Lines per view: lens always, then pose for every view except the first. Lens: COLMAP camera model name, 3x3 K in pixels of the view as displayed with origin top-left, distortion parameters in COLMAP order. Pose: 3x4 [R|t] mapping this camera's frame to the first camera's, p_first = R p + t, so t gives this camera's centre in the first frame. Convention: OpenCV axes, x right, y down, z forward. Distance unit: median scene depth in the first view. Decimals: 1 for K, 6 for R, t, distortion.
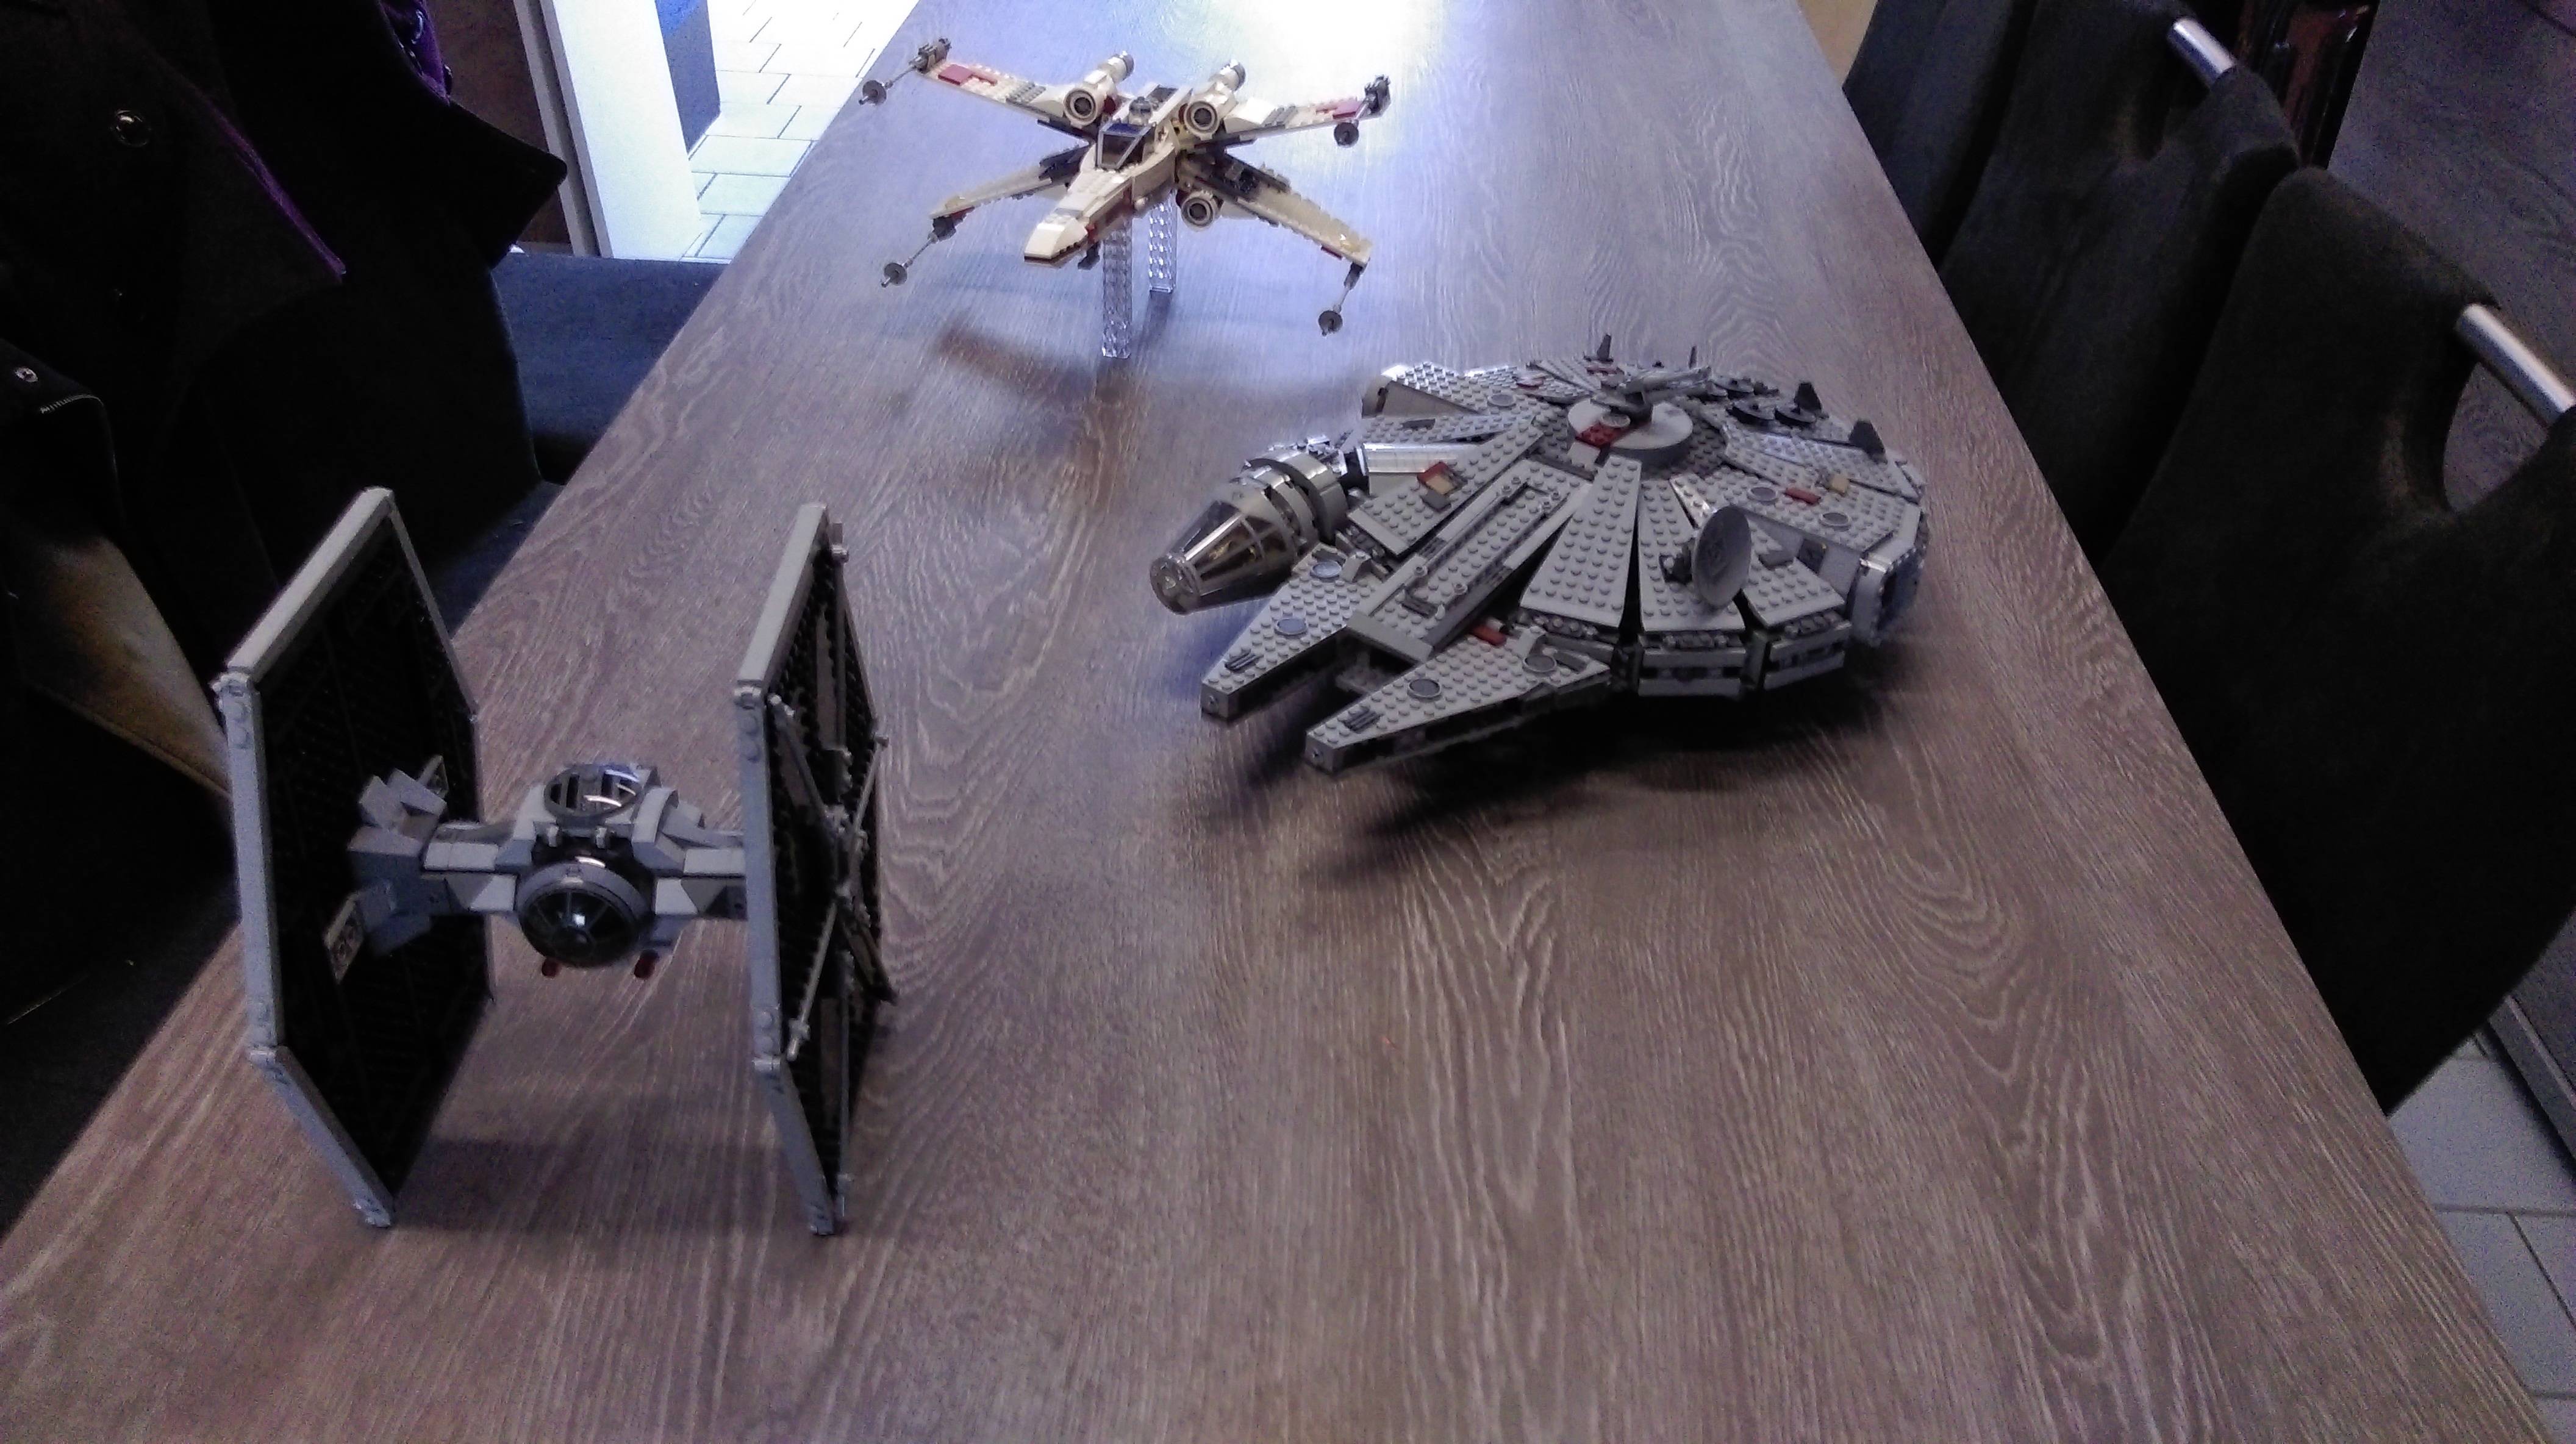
lens RADIAL K [[2143.4, 0, 1276.9], [0, 2143.4, 712.1], [0, 0, 1]] dist [0.106029, -0.130997]
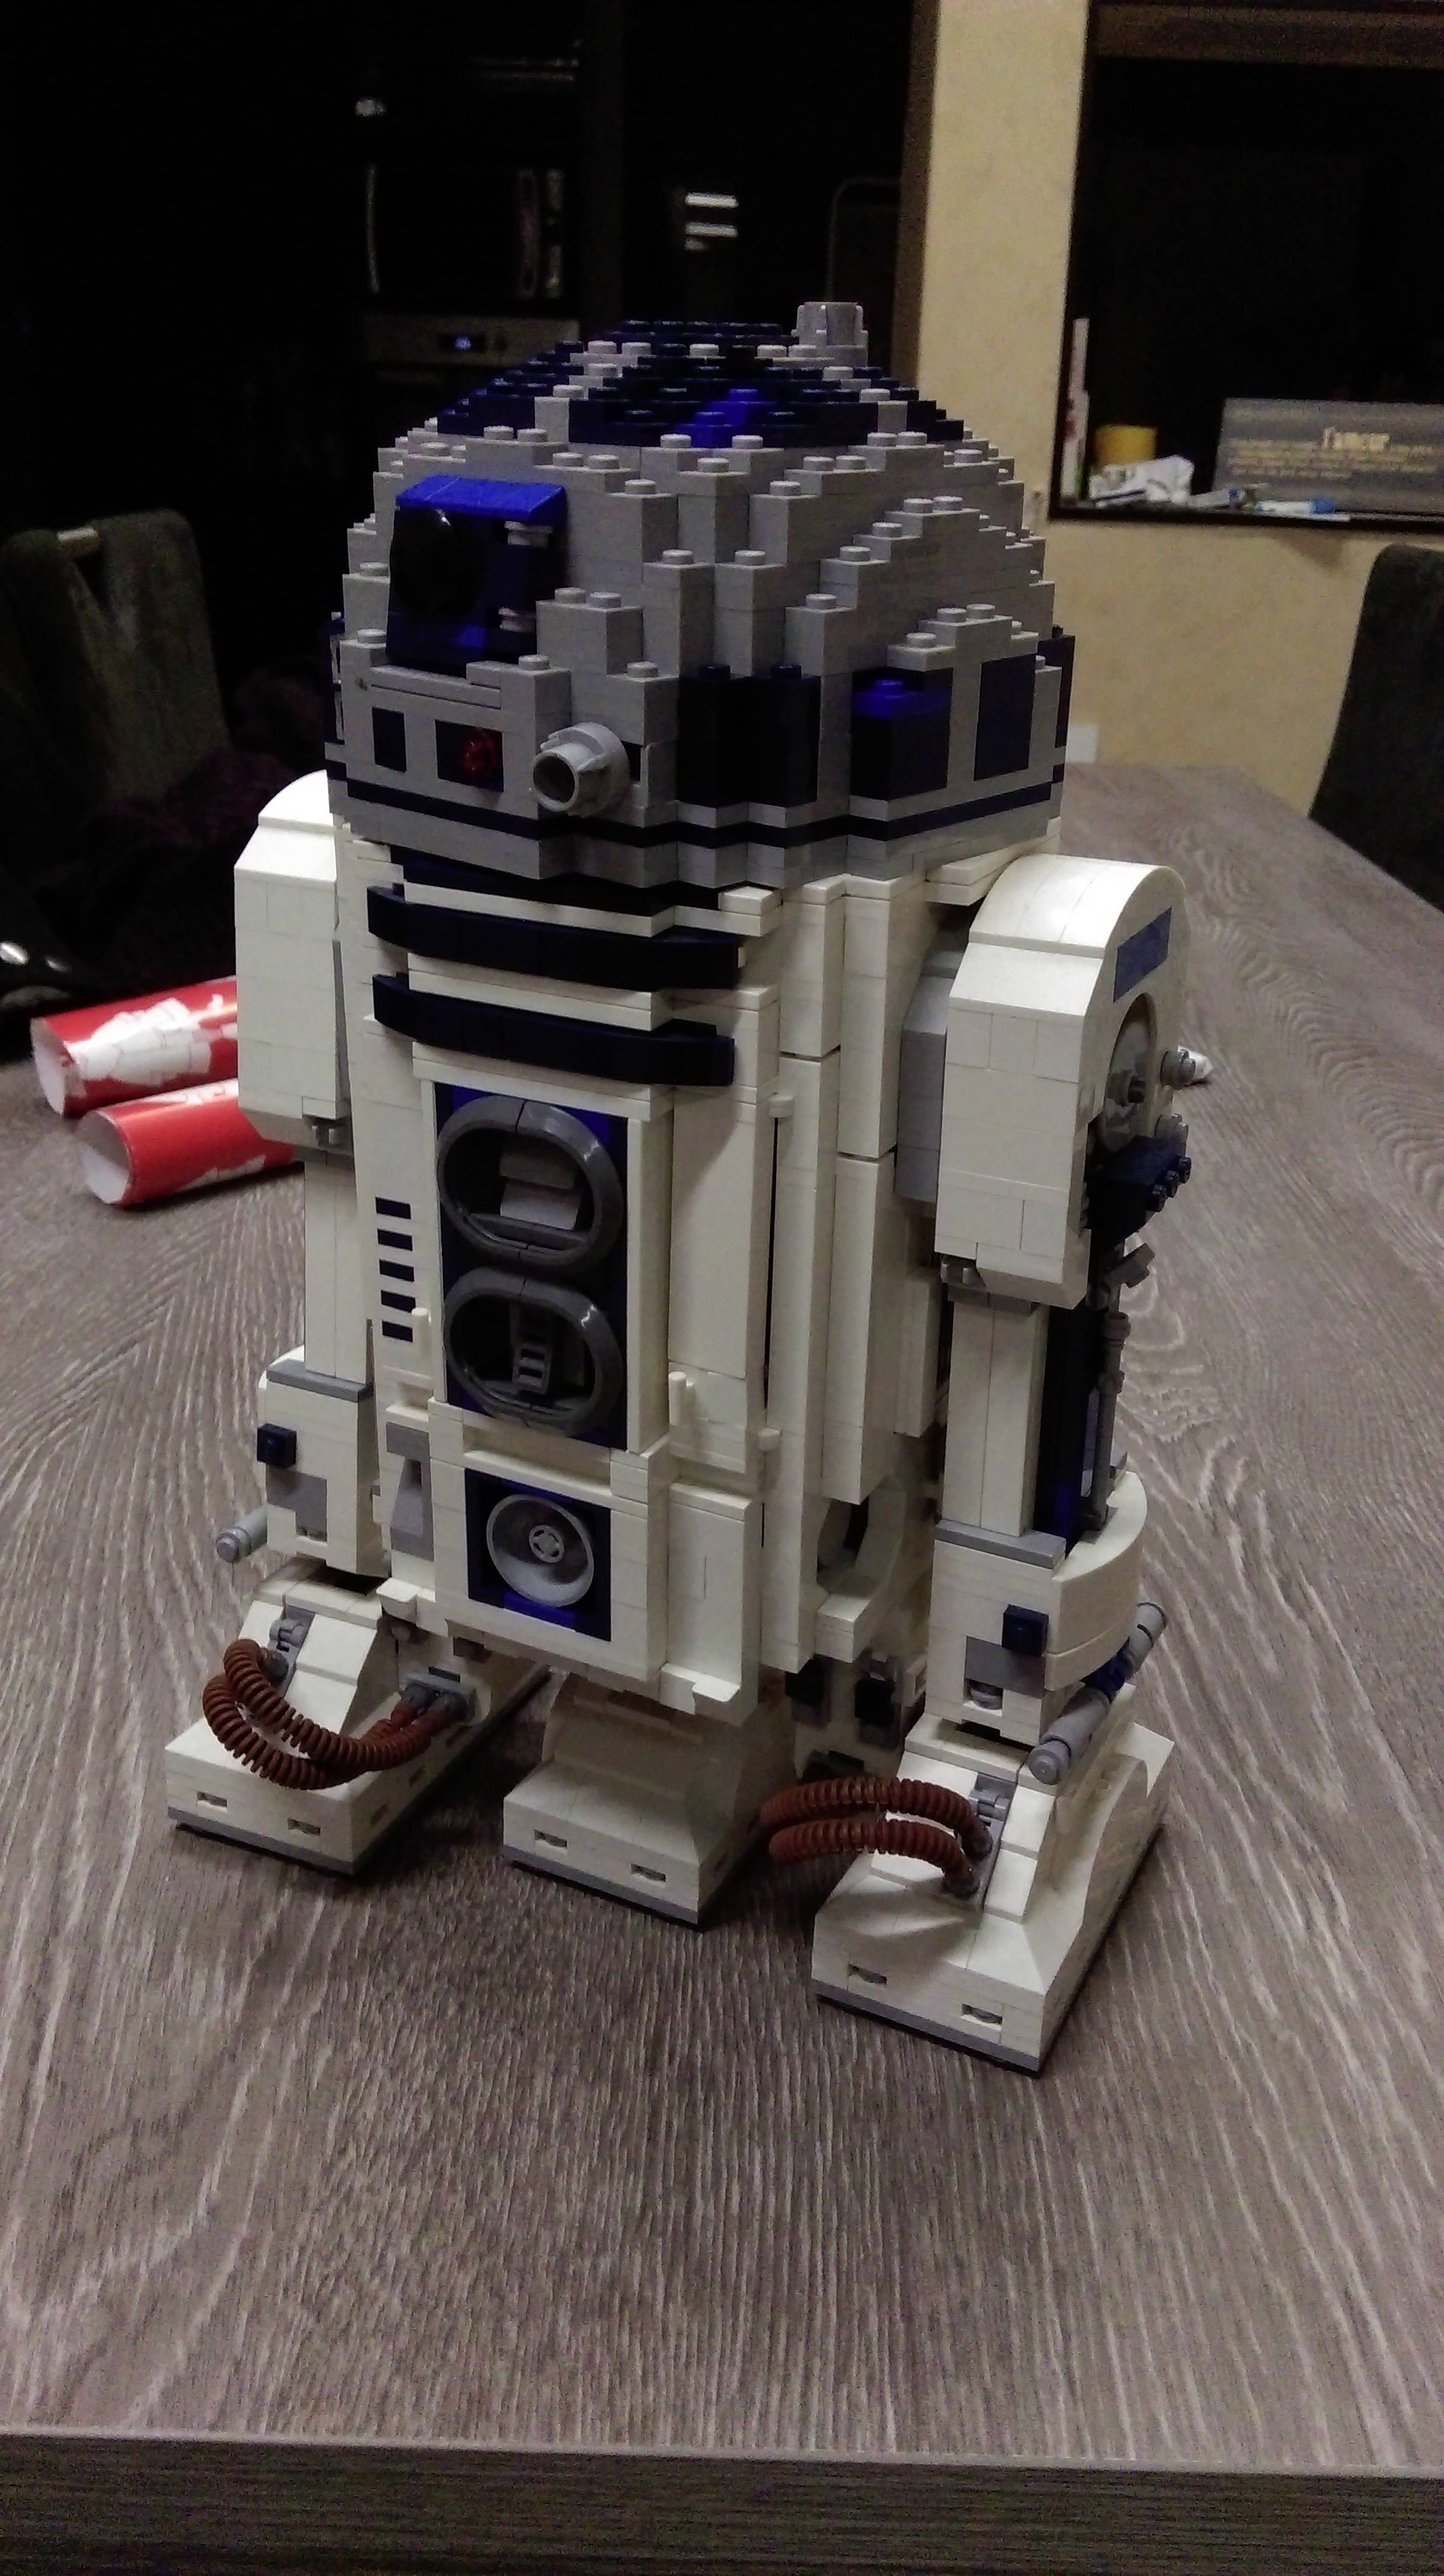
lens RADIAL K [[2160.5, 0, 724.7], [0, 2160.5, 1265.6], [0, 0, 1]] dist [0.110549, -0.210900]
pose [[0.998743, -0.017261, 0.047067, -0.072252], [0.026672, 0.977909, -0.207322, 0.159935], [-0.042449, 0.208317, 0.977140, 0.275808]]
